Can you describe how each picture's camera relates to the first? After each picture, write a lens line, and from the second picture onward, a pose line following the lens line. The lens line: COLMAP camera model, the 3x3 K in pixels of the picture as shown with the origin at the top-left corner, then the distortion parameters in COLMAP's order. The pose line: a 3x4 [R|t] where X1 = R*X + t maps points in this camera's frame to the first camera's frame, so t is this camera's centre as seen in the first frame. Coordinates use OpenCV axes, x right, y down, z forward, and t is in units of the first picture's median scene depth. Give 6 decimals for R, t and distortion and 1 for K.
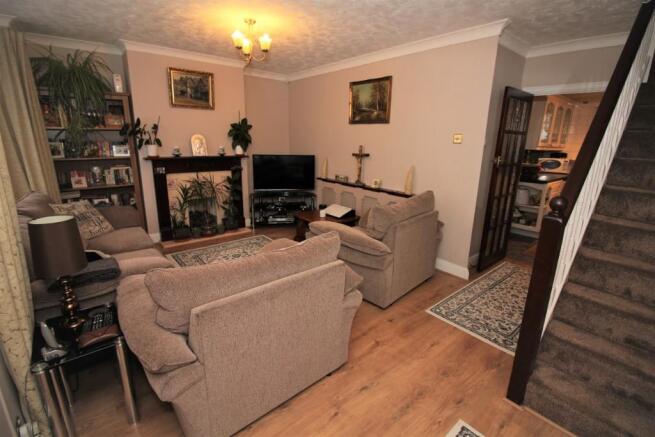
lens RADIAL K [[299.3, 0, 327.5], [0, 299.3, 218.5], [0, 0, 1]] dist [0.000300, -0.014654]
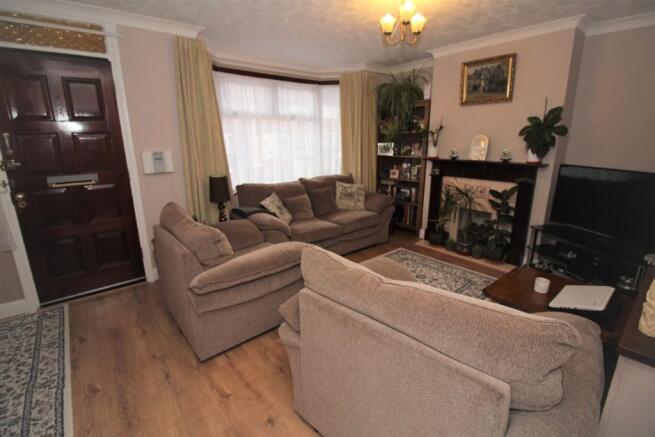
lens RADIAL K [[299.3, 0, 327.5], [0, 299.3, 218.5], [0, 0, 1]] dist [0.000300, -0.014654]
pose [[-0.005481, 0.236063, -0.971722, 0.452492], [-0.254815, 0.939329, 0.229631, -0.147207], [0.966974, 0.248868, 0.055003, 0.612703]]
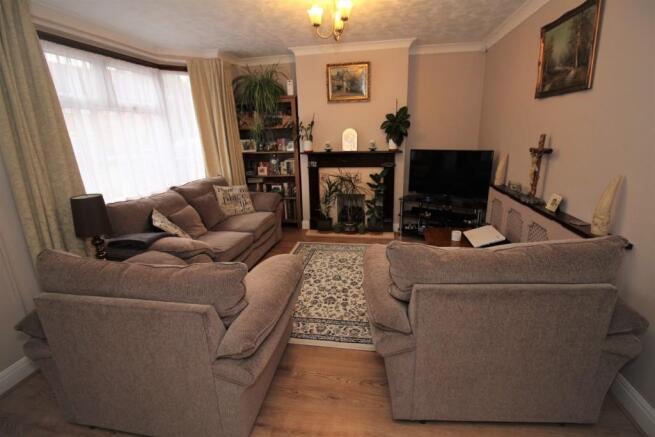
lens RADIAL K [[299.3, 0, 327.5], [0, 299.3, 218.5], [0, 0, 1]] dist [0.000300, -0.014654]
pose [[0.644692, 0.171866, -0.744872, 0.306033], [-0.159132, 0.983226, 0.089132, -0.071059], [0.747696, 0.061070, 0.661227, 0.326681]]
